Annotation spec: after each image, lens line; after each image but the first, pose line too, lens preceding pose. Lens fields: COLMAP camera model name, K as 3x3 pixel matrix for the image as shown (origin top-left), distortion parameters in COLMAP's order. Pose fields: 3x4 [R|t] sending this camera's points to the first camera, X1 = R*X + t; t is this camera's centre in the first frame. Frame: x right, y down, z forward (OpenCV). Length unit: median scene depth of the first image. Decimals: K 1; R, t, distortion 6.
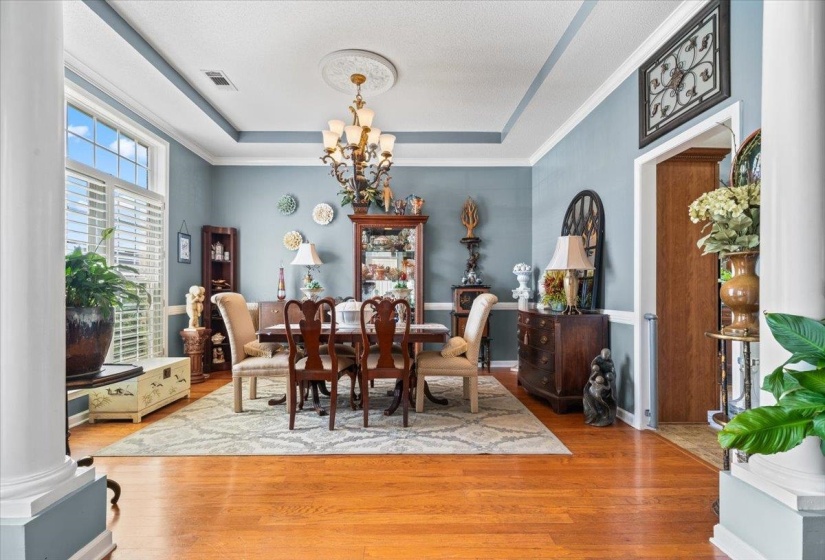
lens RADIAL K [[373.0, 0, 400.7], [0, 373.0, 289.0], [0, 0, 1]] dist [-0.002644, -0.000298]
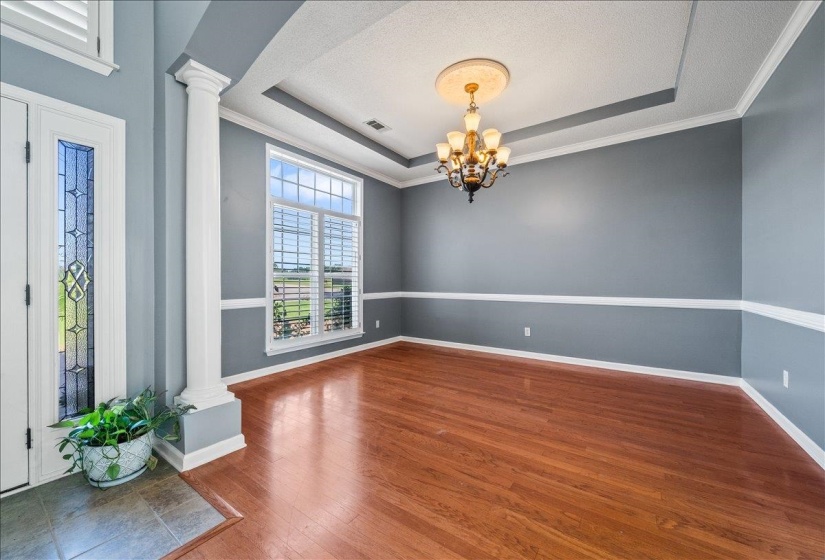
lens RADIAL K [[318.4, 0, 404.4], [0, 318.4, 280.8], [0, 0, 1]] dist [-0.000817, -0.000027]
pose [[0.809047, -0.001859, -0.587740, 0.269331], [0.001609, 0.999998, -0.000948, -0.005865], [0.587741, -0.000178, 0.809049, 0.141274]]
